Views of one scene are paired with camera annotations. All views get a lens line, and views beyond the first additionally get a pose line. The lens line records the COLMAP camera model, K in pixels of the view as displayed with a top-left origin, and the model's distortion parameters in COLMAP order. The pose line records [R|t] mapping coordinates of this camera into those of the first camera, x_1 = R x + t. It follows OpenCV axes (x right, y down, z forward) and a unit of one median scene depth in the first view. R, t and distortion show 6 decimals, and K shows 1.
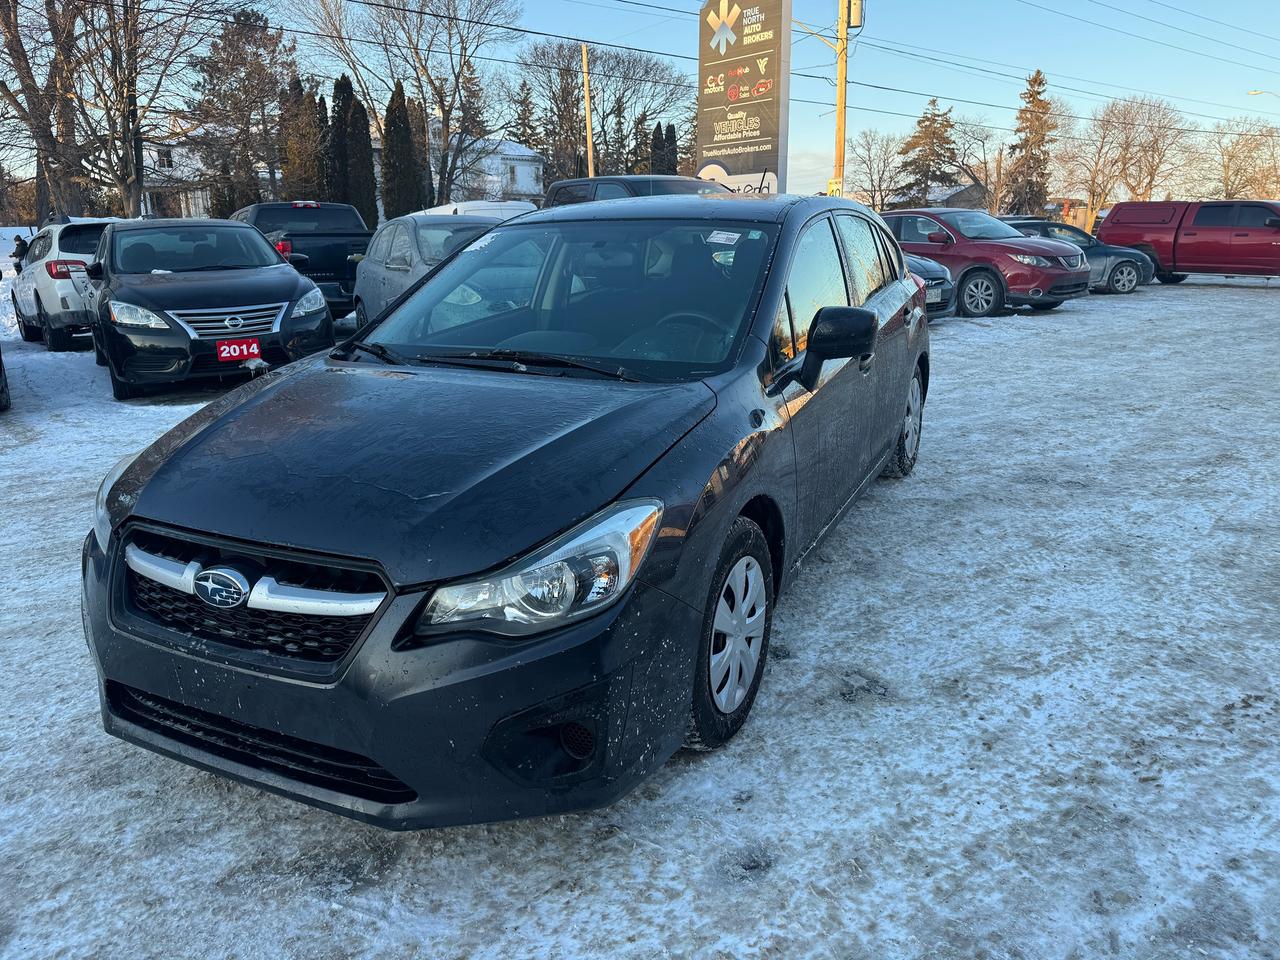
lens RADIAL K [[875.4, 0, 632.8], [0, 875.4, 476.5], [0, 0, 1]] dist [0.035599, -0.043434]
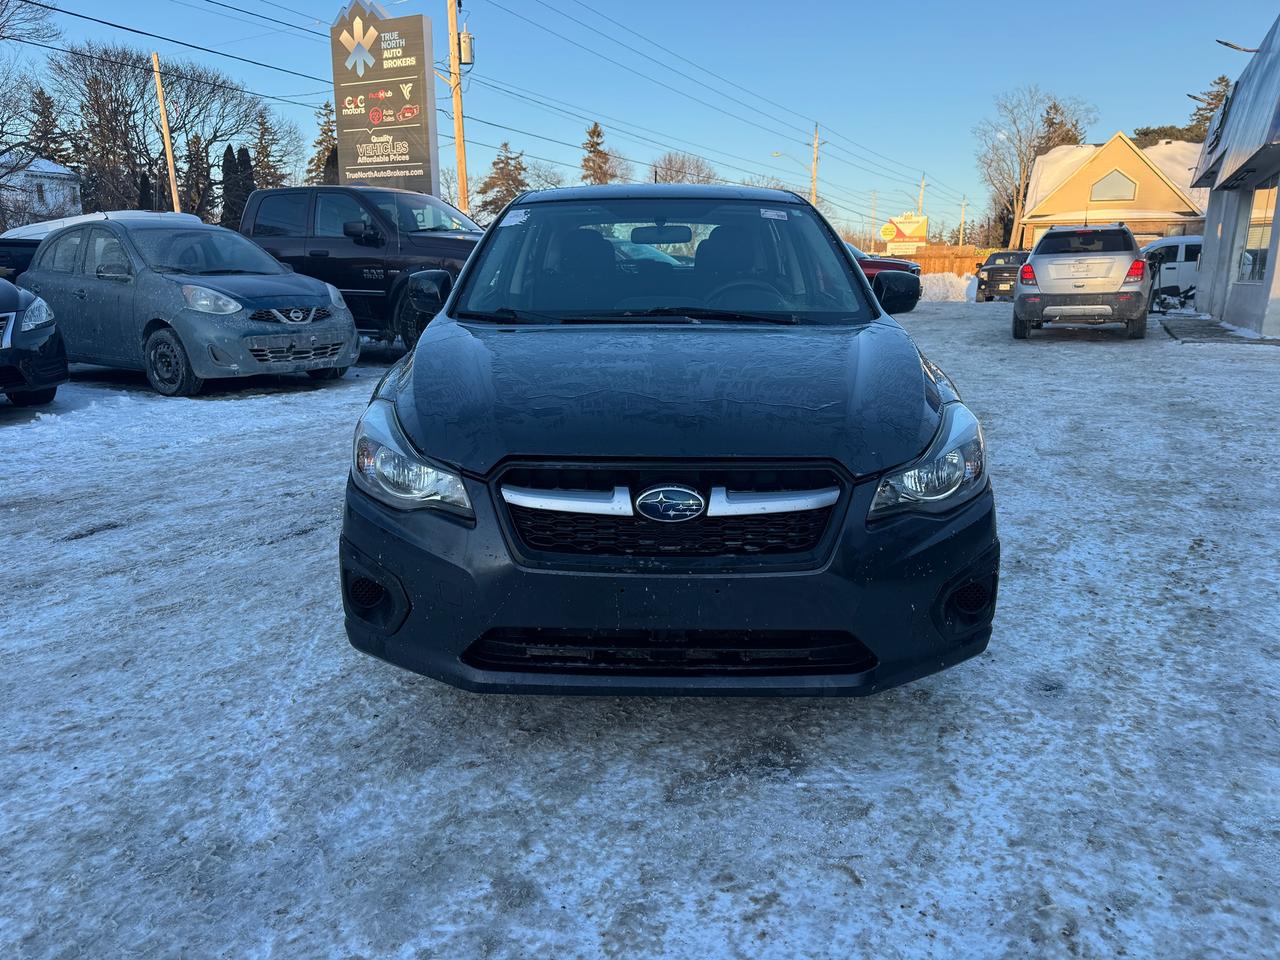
lens RADIAL K [[872.0, 0, 640.0], [0, 872.0, 480.0], [0, 0, 1]] dist [0.038219, -0.052459]
pose [[0.911766, -0.085939, 0.401619, -0.050826], [0.097199, 0.995235, -0.007702, 0.005800], [-0.399043, 0.046060, 0.915775, 0.004321]]
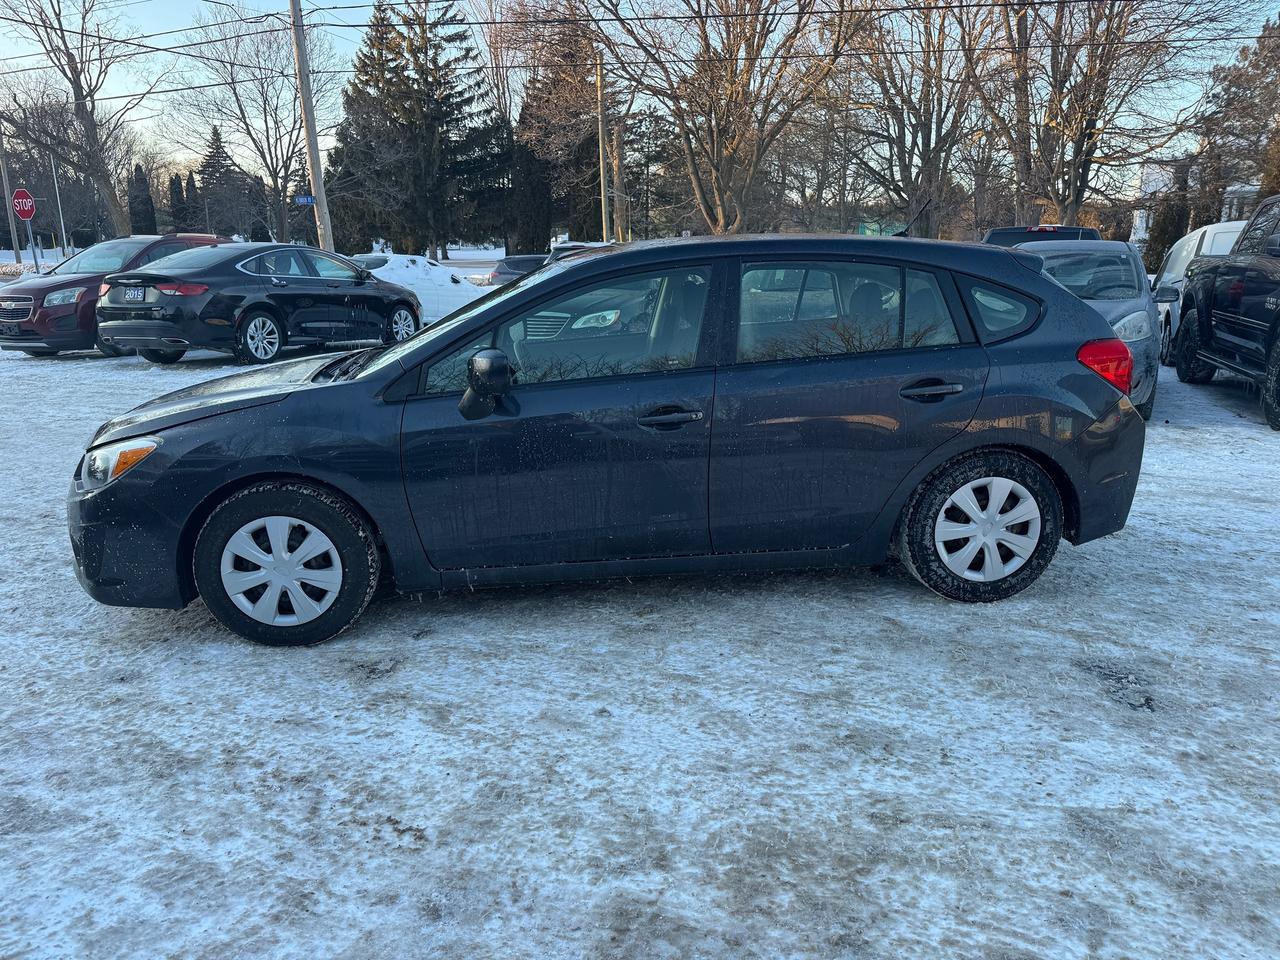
lens RADIAL K [[872.0, 0, 640.0], [0, 872.0, 480.0], [0, 0, 1]] dist [0.038219, -0.052459]
pose [[0.541070, 0.224716, -0.810399, 0.101986], [-0.244928, 0.963972, 0.103772, -0.015266], [0.804521, 0.142342, 0.576615, 0.045718]]
